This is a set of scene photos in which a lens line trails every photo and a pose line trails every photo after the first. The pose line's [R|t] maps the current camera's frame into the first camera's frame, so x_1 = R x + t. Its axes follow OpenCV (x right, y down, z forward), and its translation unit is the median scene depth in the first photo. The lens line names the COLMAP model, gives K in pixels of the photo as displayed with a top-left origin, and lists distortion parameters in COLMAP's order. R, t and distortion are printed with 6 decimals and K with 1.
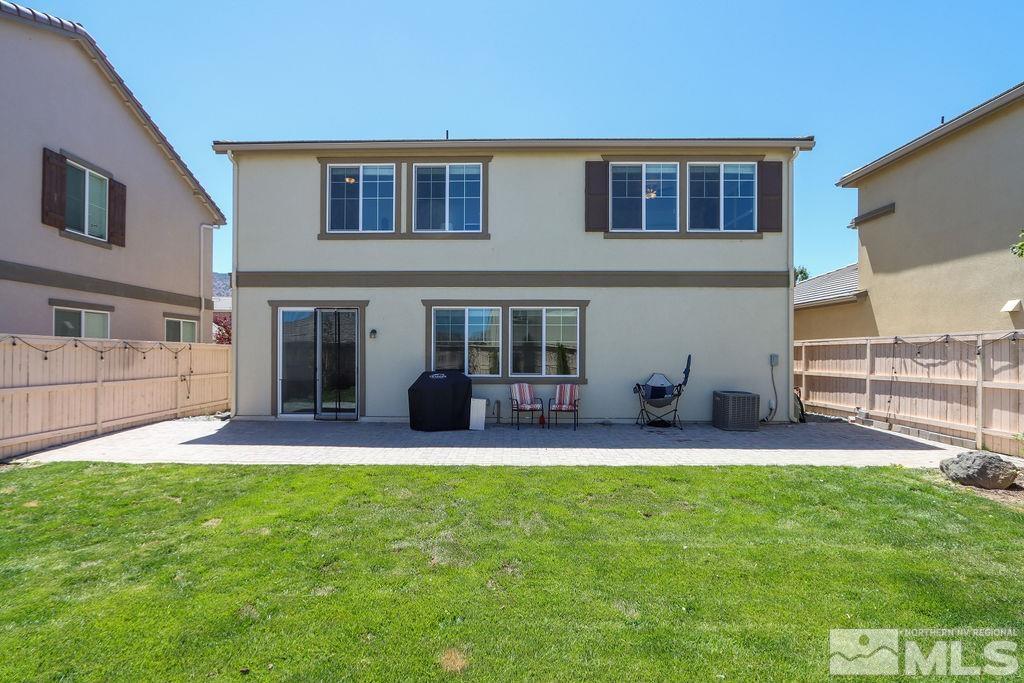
lens RADIAL K [[476.1, 0, 507.8], [0, 476.1, 347.2], [0, 0, 1]] dist [-0.018362, 0.001393]
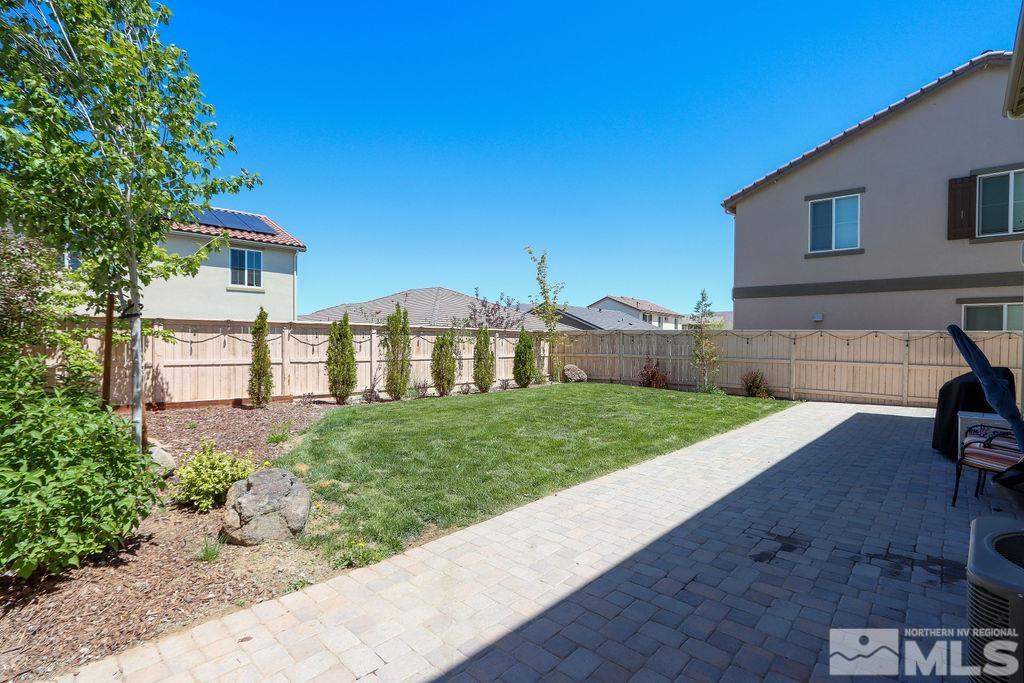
lens RADIAL K [[476.1, 0, 505.6], [0, 476.1, 345.7], [0, 0, 1]] dist [-0.018362, 0.001393]
pose [[-0.675066, -0.007716, -0.737717, 0.675371], [-0.007237, 0.999966, -0.003837, 0.030889], [0.737721, 0.002749, -0.675100, 0.881304]]
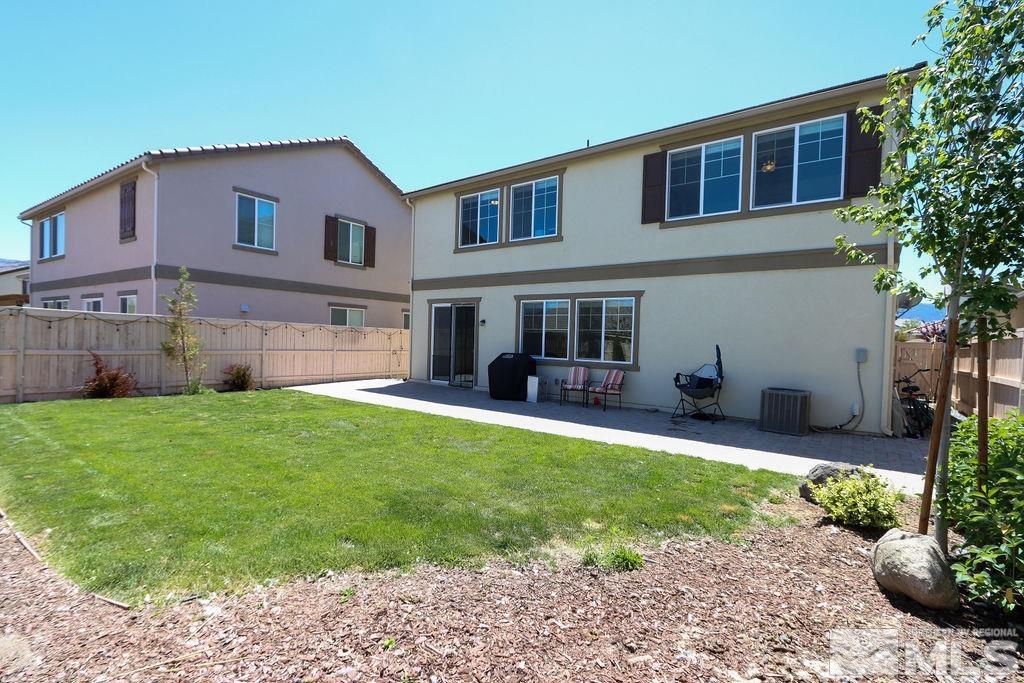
lens RADIAL K [[476.1, 0, 503.9], [0, 476.1, 348.2], [0, 0, 1]] dist [-0.018362, 0.001393]
pose [[0.797173, 0.032180, -0.602893, 0.555133], [-0.020055, 0.999439, 0.026828, 0.005097], [0.603418, -0.009296, 0.797371, -0.008821]]
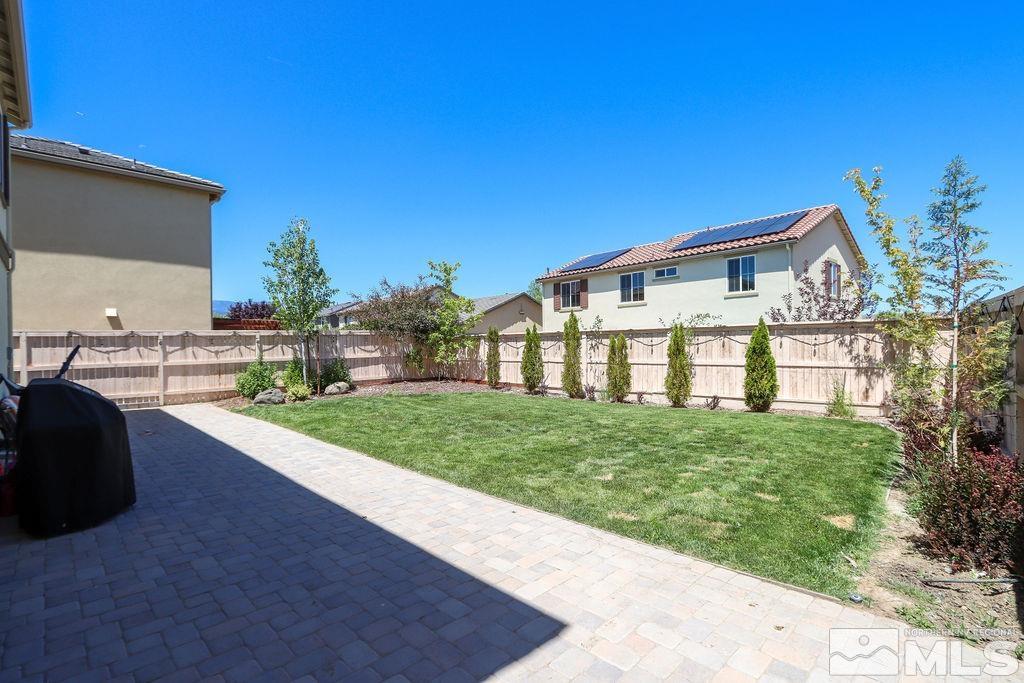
lens RADIAL K [[476.1, 0, 504.5], [0, 476.1, 345.3], [0, 0, 1]] dist [-0.018362, 0.001393]
pose [[-0.691203, 0.007551, 0.722621, -0.683444], [0.005258, 0.999971, -0.005420, 0.023797], [-0.722641, 0.000053, -0.691223, 0.924368]]
